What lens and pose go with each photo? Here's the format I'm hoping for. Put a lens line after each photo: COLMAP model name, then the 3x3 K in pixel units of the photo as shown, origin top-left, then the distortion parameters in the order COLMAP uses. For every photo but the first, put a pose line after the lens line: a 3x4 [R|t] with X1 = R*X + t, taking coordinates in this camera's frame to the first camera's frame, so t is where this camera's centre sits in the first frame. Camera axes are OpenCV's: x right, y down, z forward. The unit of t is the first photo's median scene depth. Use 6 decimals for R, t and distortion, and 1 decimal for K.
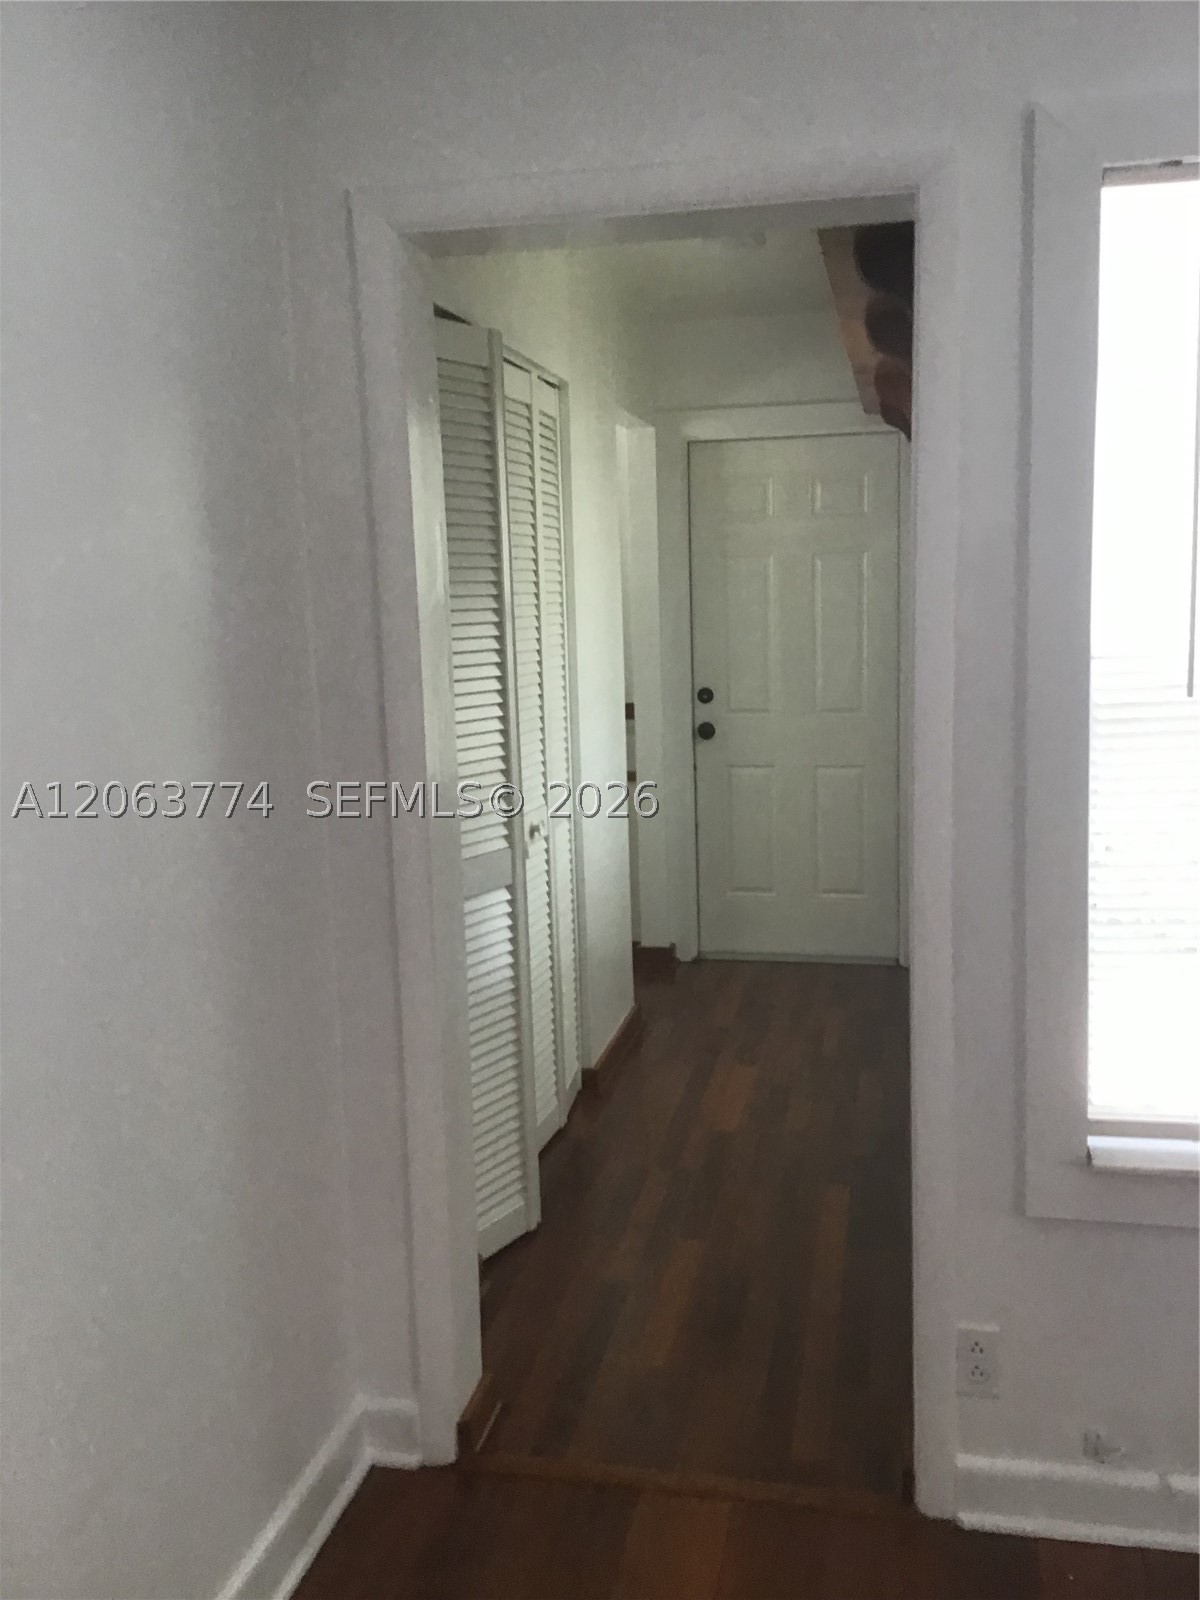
lens RADIAL K [[1453.8, 0, 639.9], [0, 1453.8, 791.8], [0, 0, 1]] dist [0.111987, -0.191368]
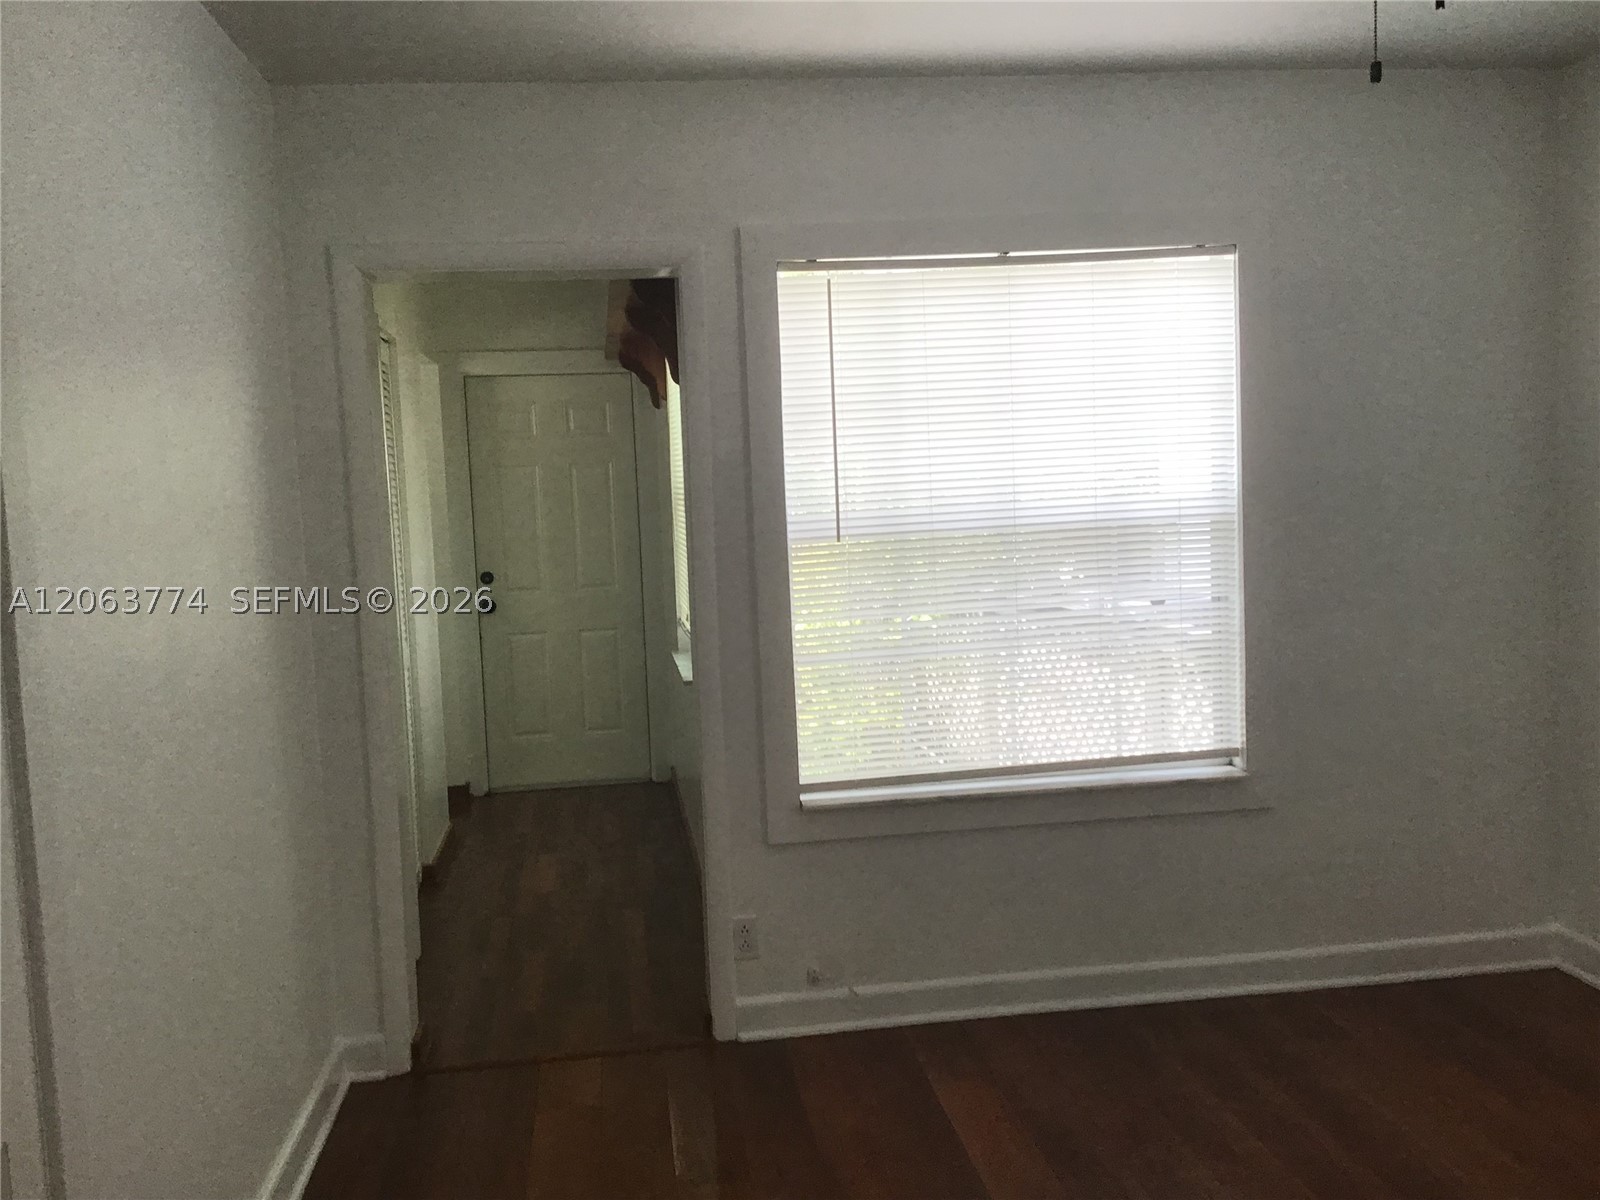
lens RADIAL K [[1445.7, 0, 774.7], [0, 1445.7, 617.2], [0, 0, 1]] dist [0.136626, -0.000387]
pose [[0.955309, -0.041430, 0.292692, -0.134956], [0.057020, 0.997362, -0.044930, 0.058614], [-0.290059, 0.059612, 0.955151, -0.399016]]
